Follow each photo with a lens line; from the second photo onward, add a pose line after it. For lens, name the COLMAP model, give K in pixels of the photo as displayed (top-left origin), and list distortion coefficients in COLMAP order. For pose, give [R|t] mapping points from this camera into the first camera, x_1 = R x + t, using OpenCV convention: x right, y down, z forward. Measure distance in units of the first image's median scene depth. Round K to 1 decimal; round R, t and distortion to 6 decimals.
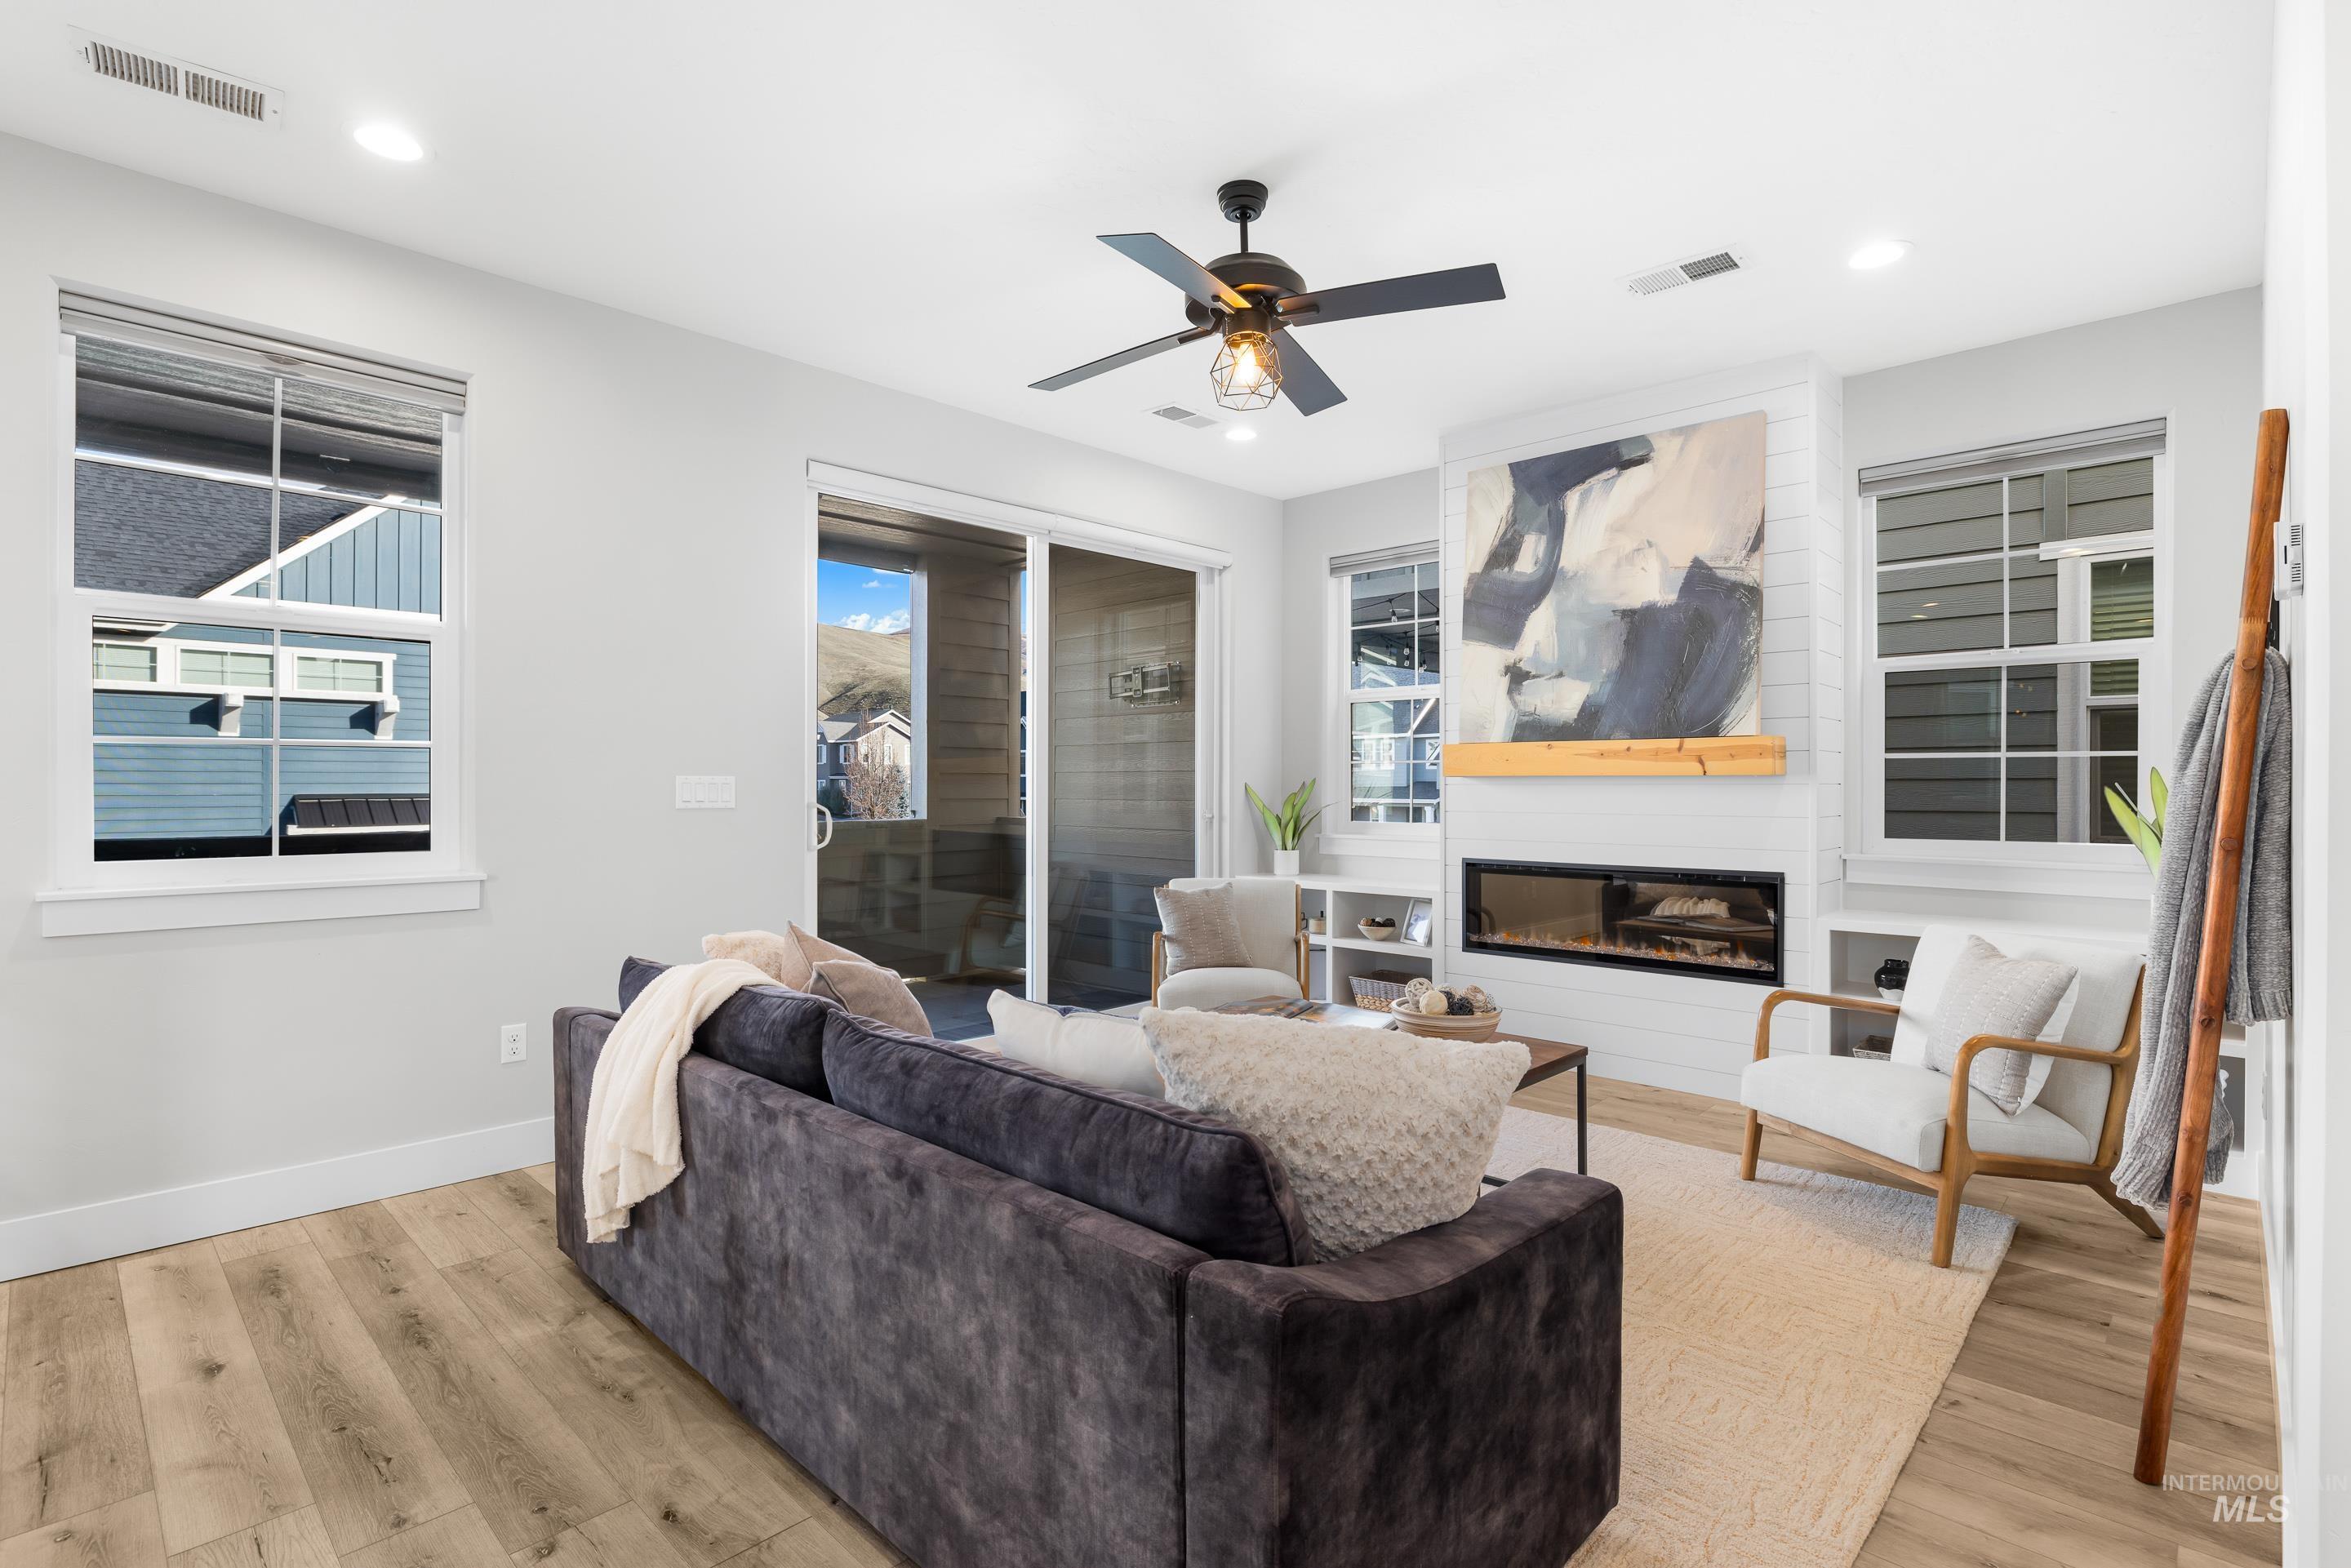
lens RADIAL K [[1113.6, 0, 1188.2], [0, 1113.6, 773.2], [0, 0, 1]] dist [-0.012601, 0.004359]
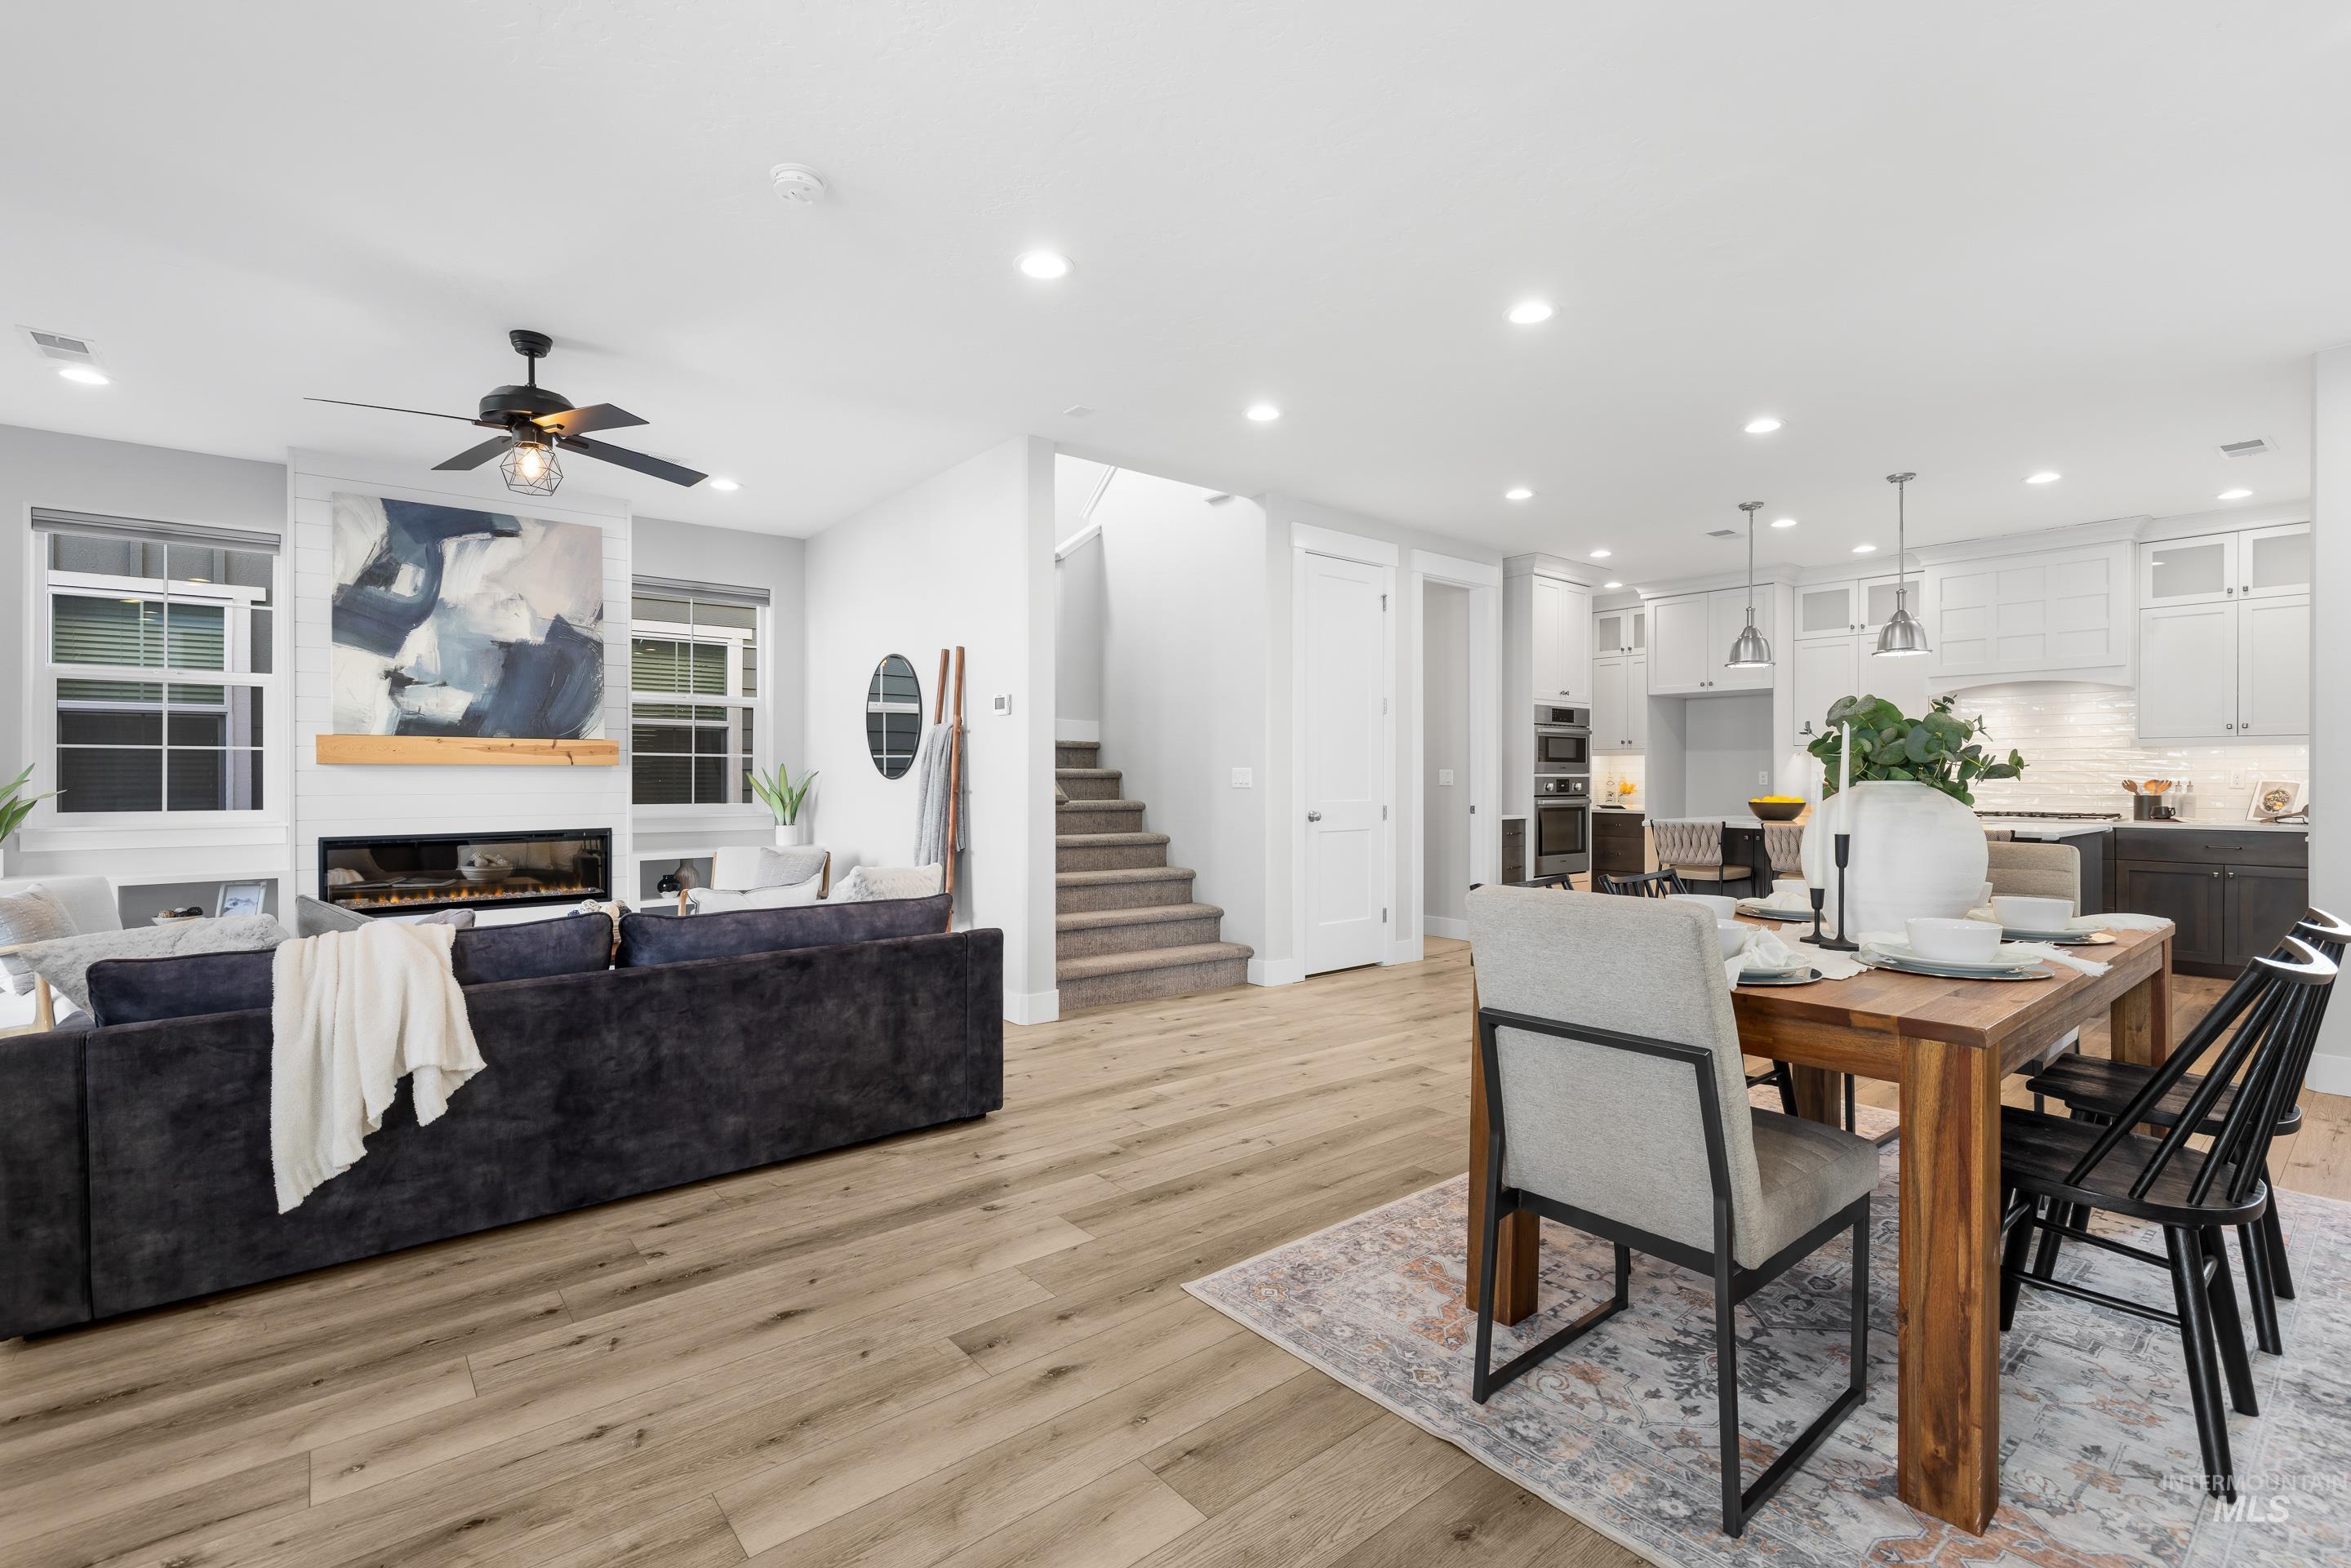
lens RADIAL K [[1052.9, 0, 1169.6], [0, 1052.9, 783.1], [0, 0, 1]] dist [-0.007316, 0.001723]
pose [[0.114924, -0.007453, 0.993346, -0.792306], [-0.009468, 0.999918, 0.008598, 0.005957], [-0.993329, -0.010393, 0.114844, 0.045451]]
